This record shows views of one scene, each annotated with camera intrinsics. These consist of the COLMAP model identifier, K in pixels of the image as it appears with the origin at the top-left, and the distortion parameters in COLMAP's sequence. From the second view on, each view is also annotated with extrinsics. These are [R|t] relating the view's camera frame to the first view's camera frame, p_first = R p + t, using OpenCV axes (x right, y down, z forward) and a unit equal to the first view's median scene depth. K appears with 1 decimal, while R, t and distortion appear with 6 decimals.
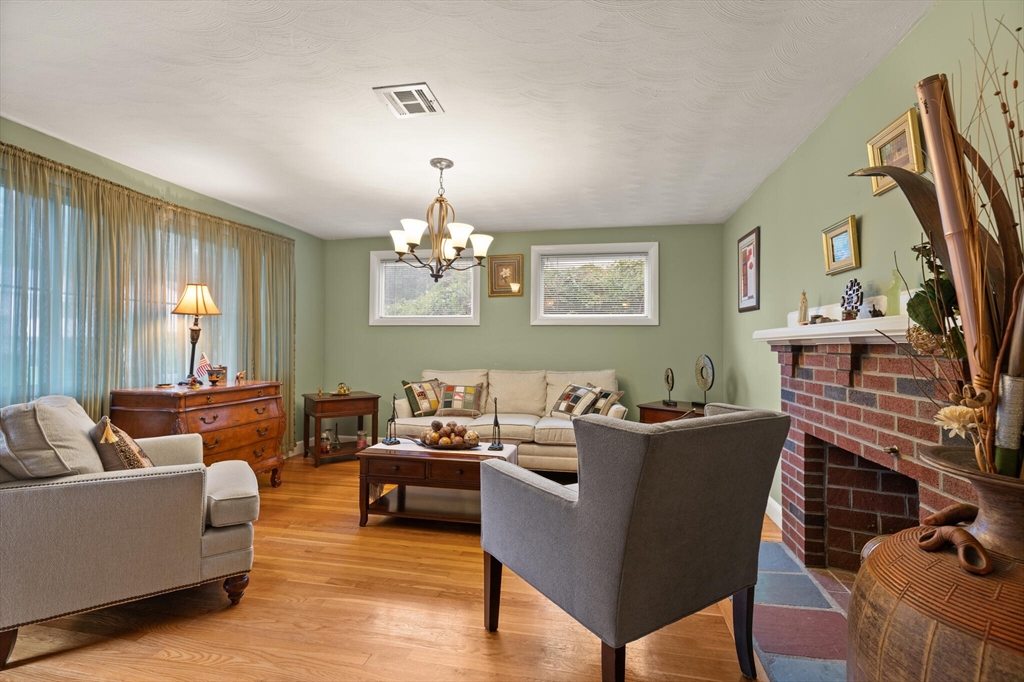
lens RADIAL K [[464.1, 0, 519.1], [0, 464.1, 337.4], [0, 0, 1]] dist [0.000293, 0.000002]
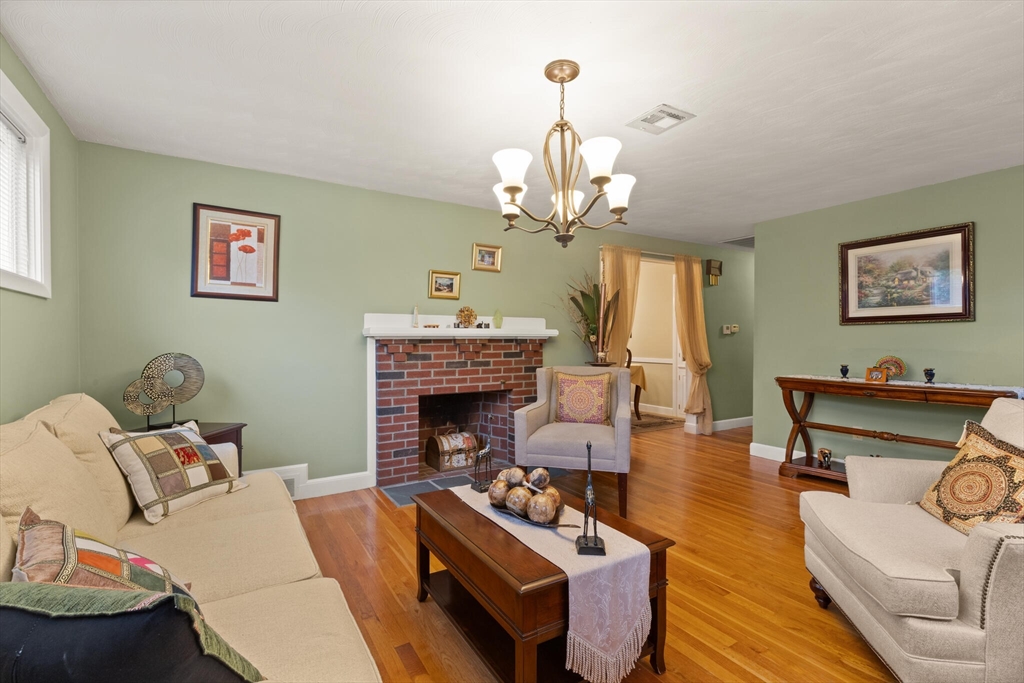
lens RADIAL K [[464.1, 0, 519.1], [0, 464.1, 337.9], [0, 0, 1]] dist [0.000293, 0.000002]
pose [[-0.679243, -0.003032, 0.733907, -0.617051], [-0.016459, 0.999803, -0.011102, 0.019998], [-0.733729, -0.019621, -0.679159, 1.486603]]
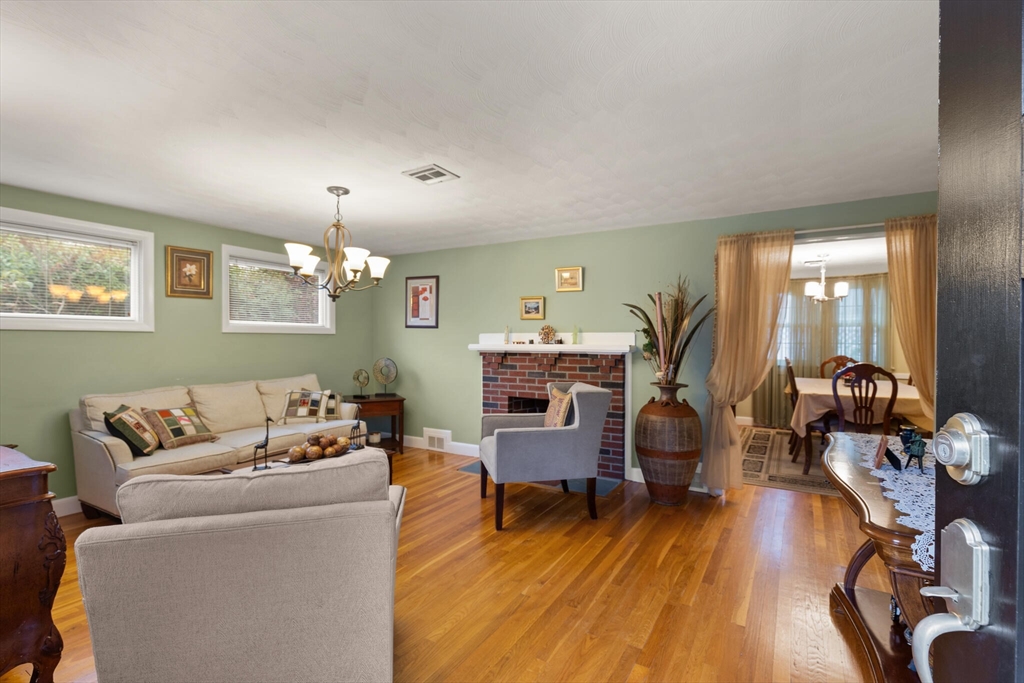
lens RADIAL K [[470.2, 0, 523.0], [0, 470.2, 341.8], [0, 0, 1]] dist [-0.000251, -0.000042]
pose [[0.321139, -0.009870, 0.946981, -1.051721], [-0.016941, 0.999726, 0.016165, -0.052542], [-0.946880, -0.021234, 0.320884, 0.241705]]
